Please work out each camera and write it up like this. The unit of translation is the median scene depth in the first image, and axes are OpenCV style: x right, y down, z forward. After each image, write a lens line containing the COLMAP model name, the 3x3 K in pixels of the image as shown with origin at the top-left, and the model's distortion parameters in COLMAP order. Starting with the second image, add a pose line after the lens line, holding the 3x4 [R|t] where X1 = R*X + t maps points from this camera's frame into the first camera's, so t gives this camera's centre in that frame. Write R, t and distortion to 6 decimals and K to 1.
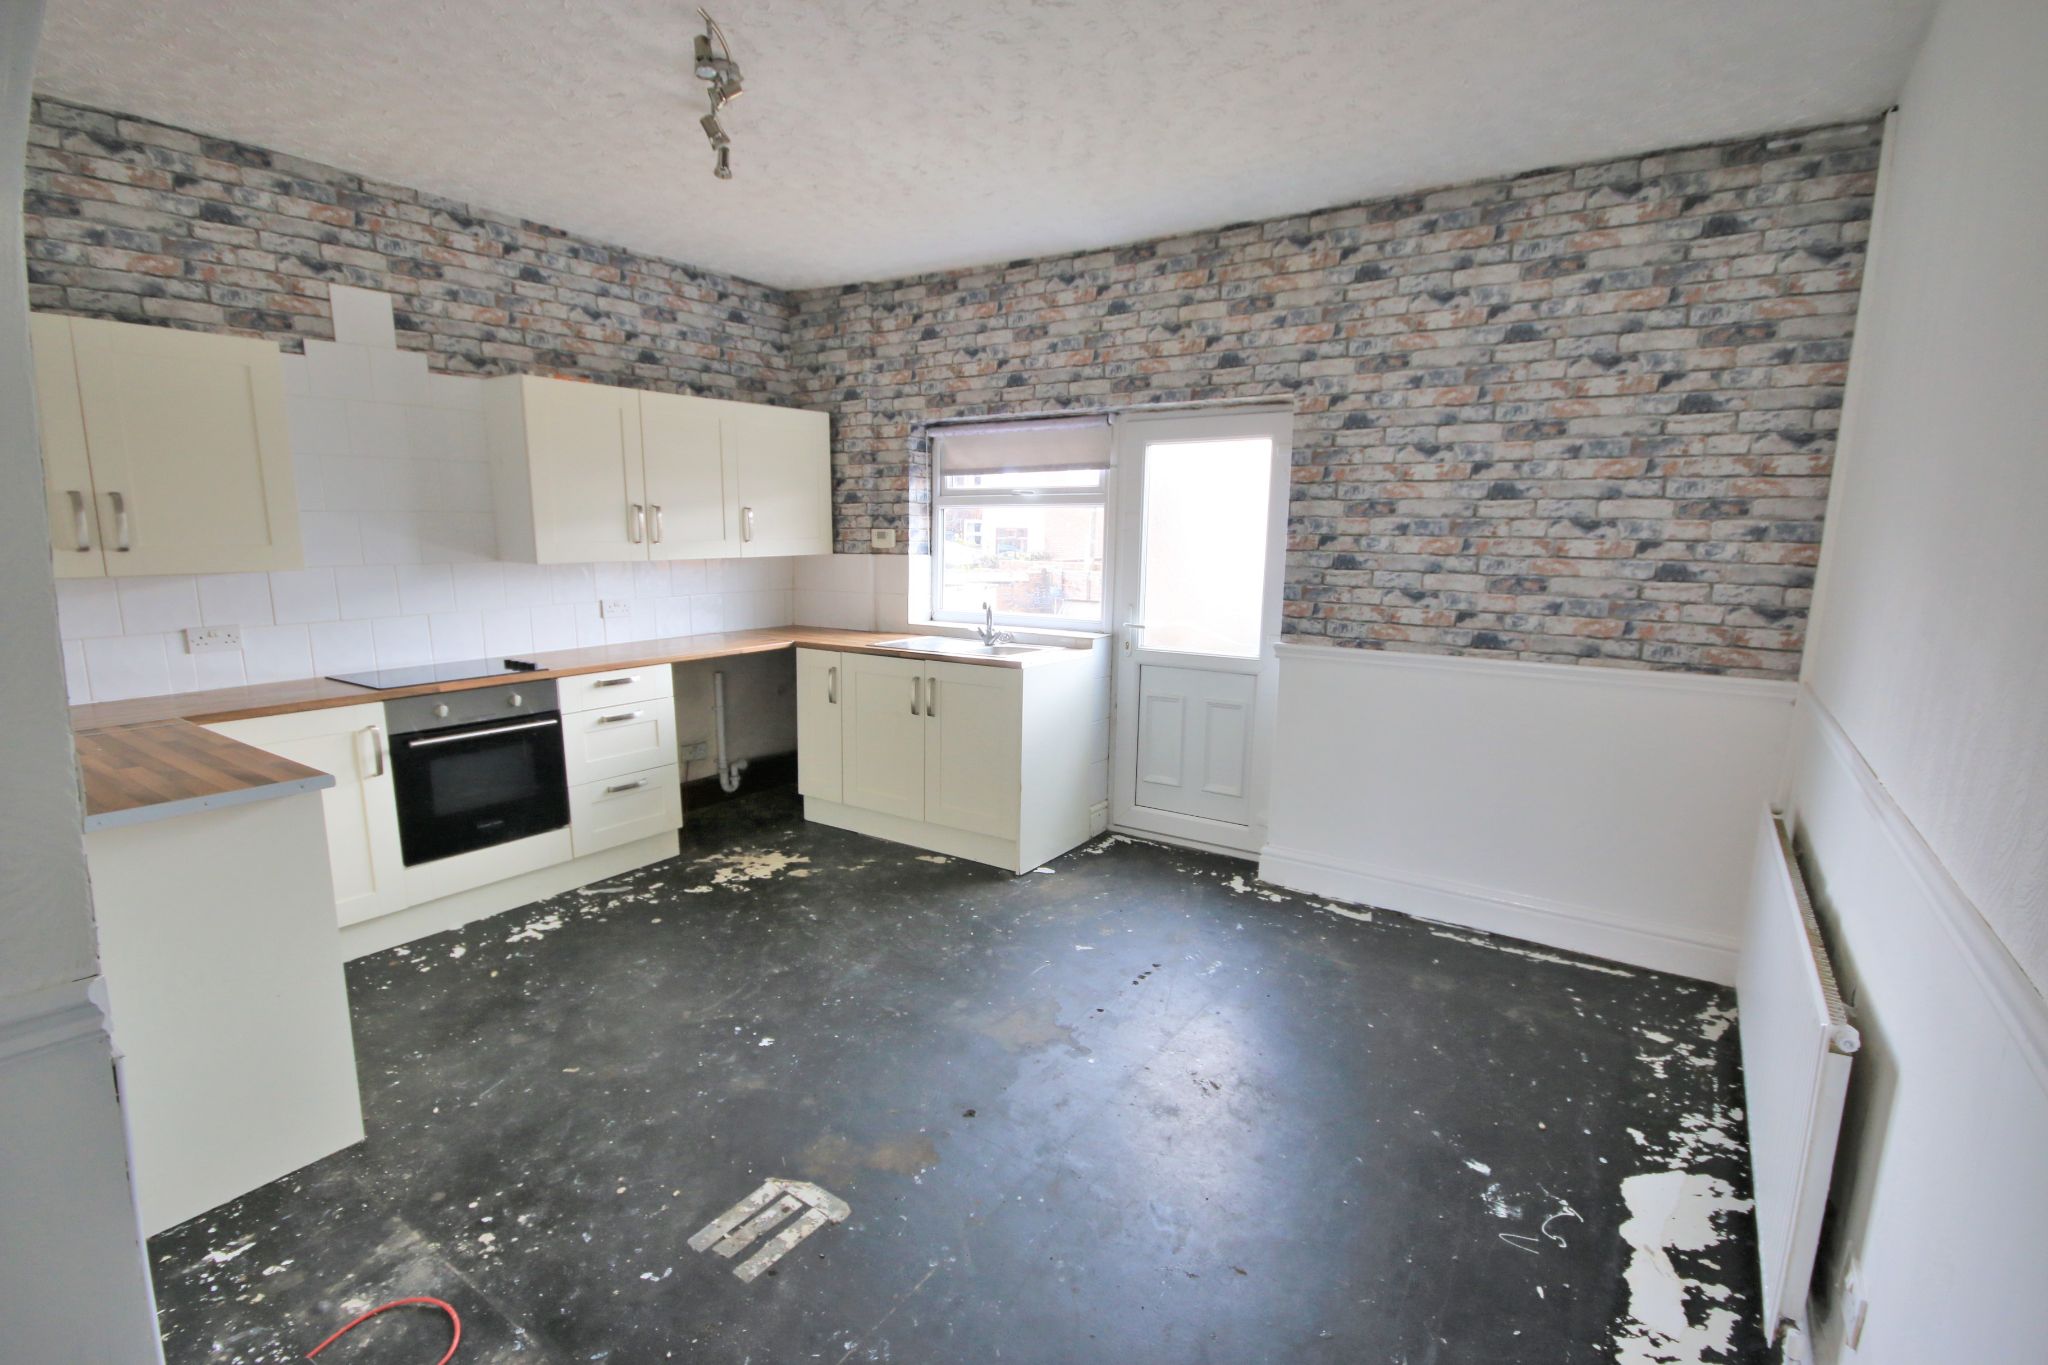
lens RADIAL K [[945.2, 0, 1019.7], [0, 945.2, 690.5], [0, 0, 1]] dist [0.007918, -0.008659]
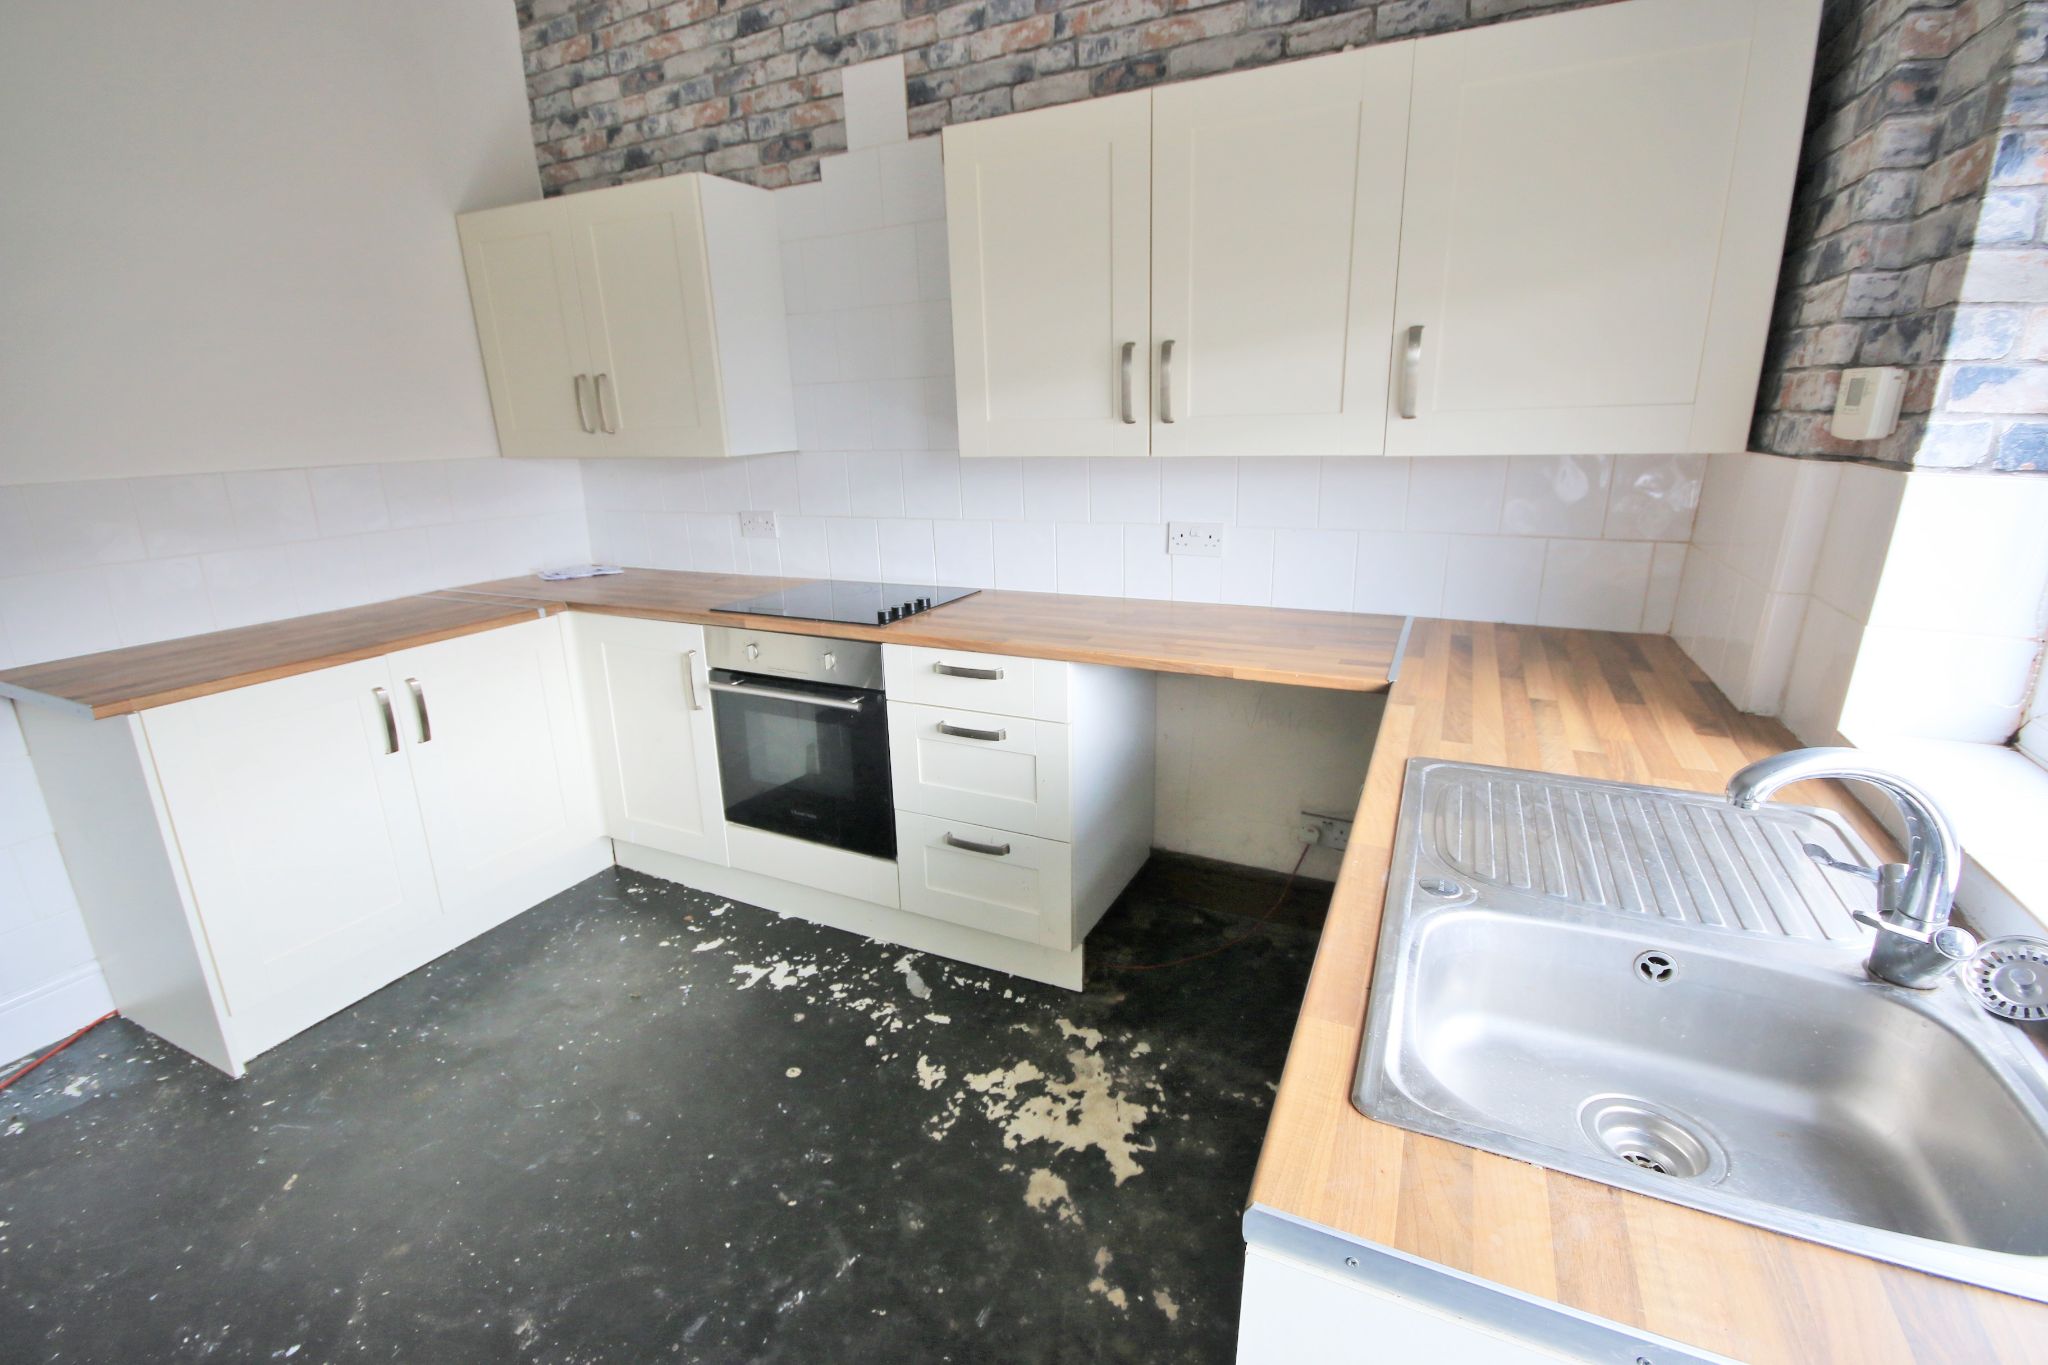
lens RADIAL K [[944.4, 0, 1021.4], [0, 944.4, 691.0], [0, 0, 1]] dist [0.000389, 0.000047]
pose [[0.144360, 0.279333, -0.949280, 0.132003], [-0.139934, 0.955451, 0.259869, -0.155675], [0.979581, 0.095322, 0.177017, 0.956203]]
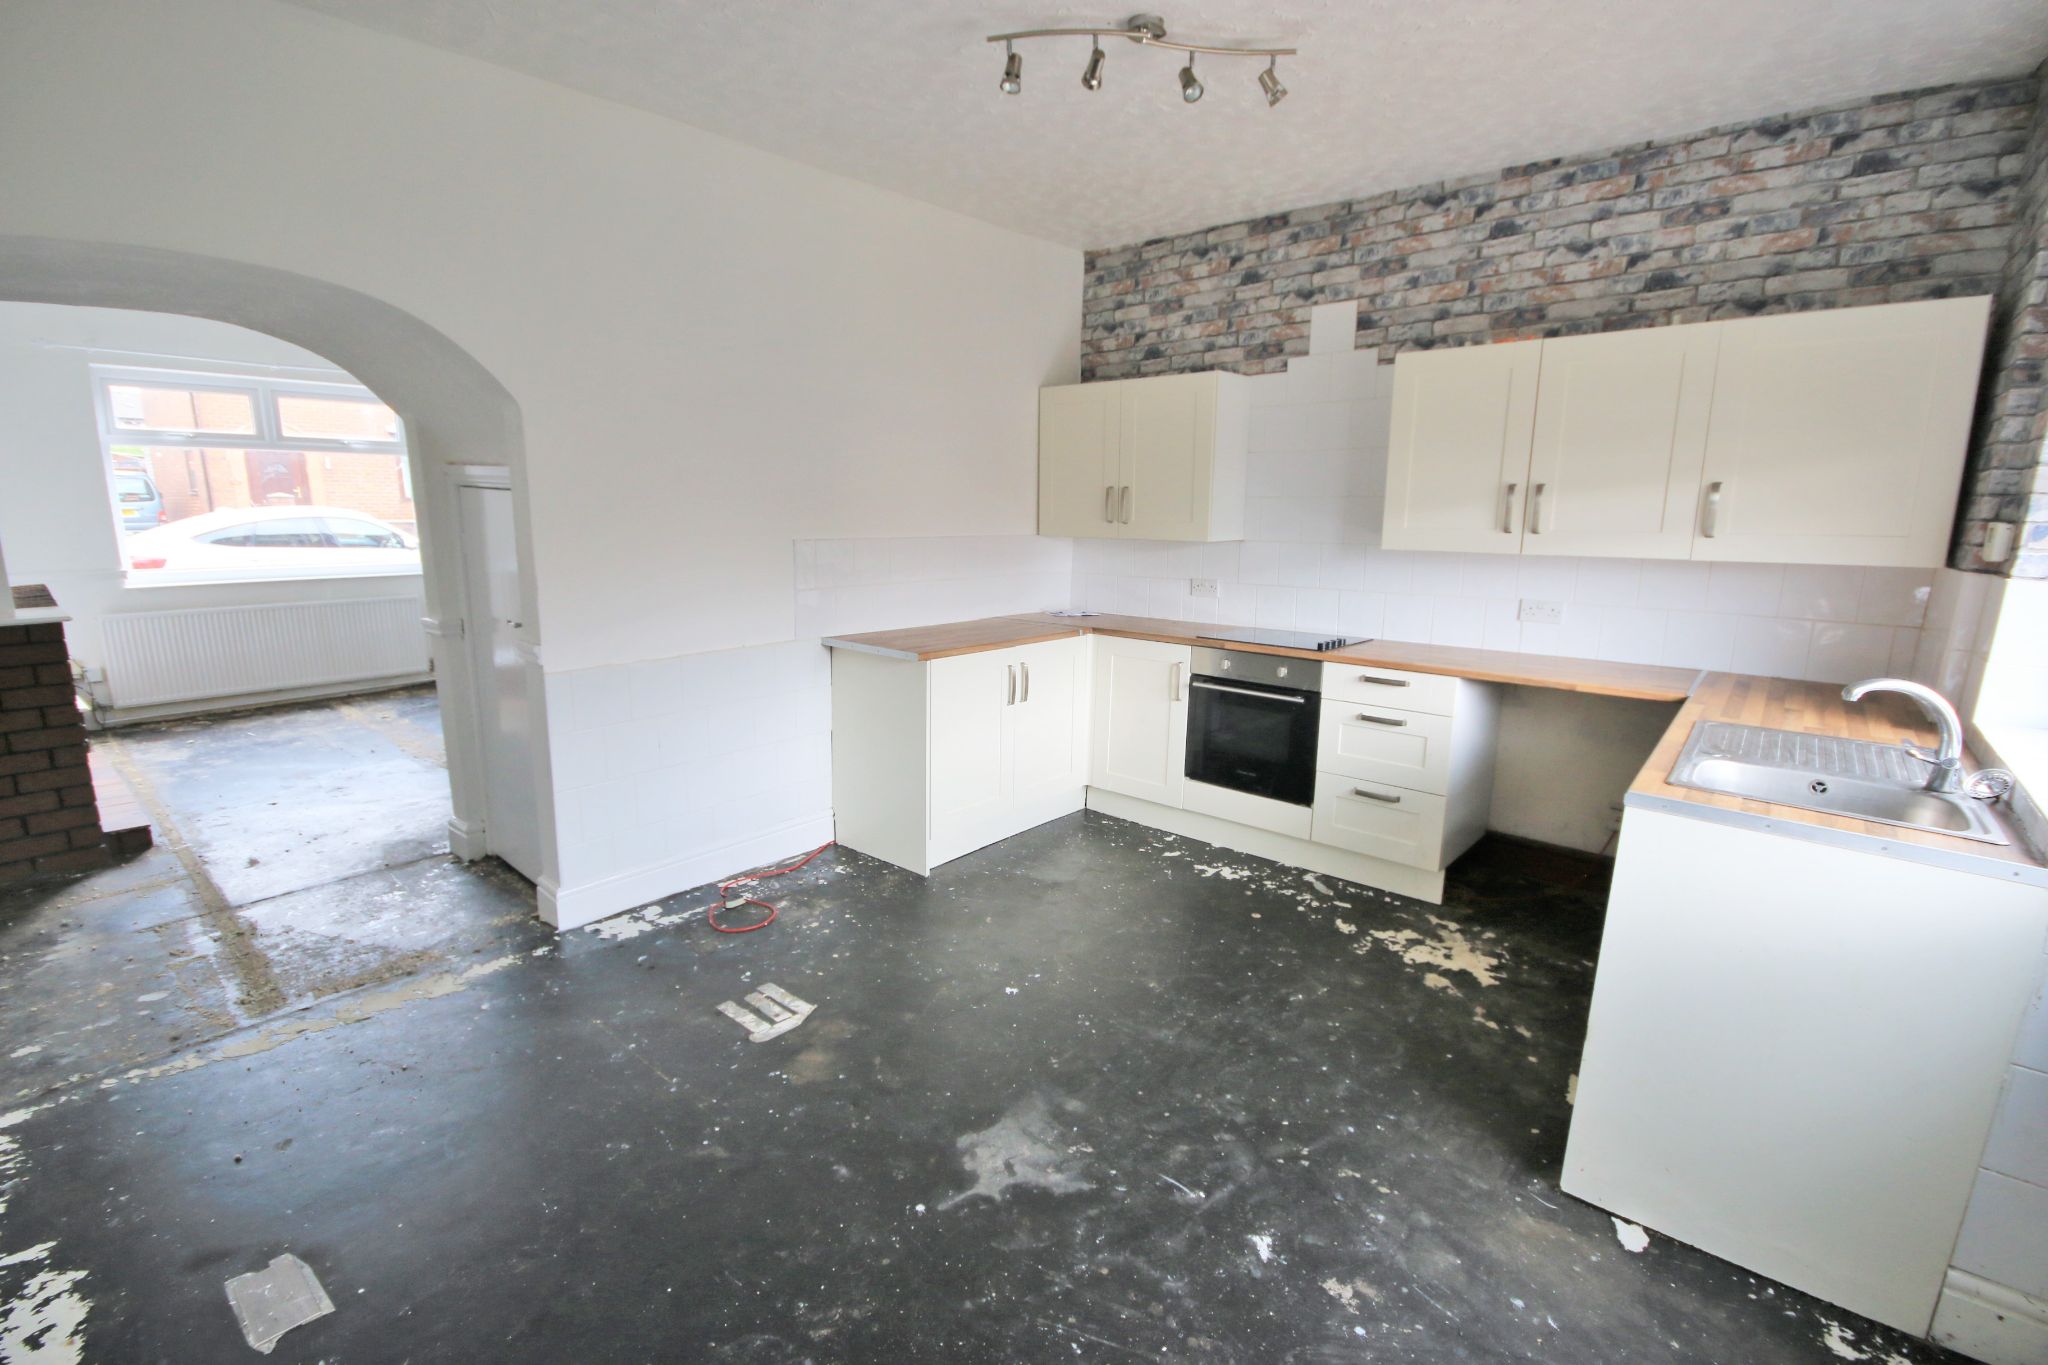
lens RADIAL K [[945.2, 0, 1019.7], [0, 945.2, 690.5], [0, 0, 1]] dist [0.007918, -0.008659]
pose [[-0.112753, 0.187551, -0.975762, 0.520794], [-0.176331, 0.962660, 0.205408, -0.129453], [0.977852, 0.195217, -0.075472, 0.746408]]
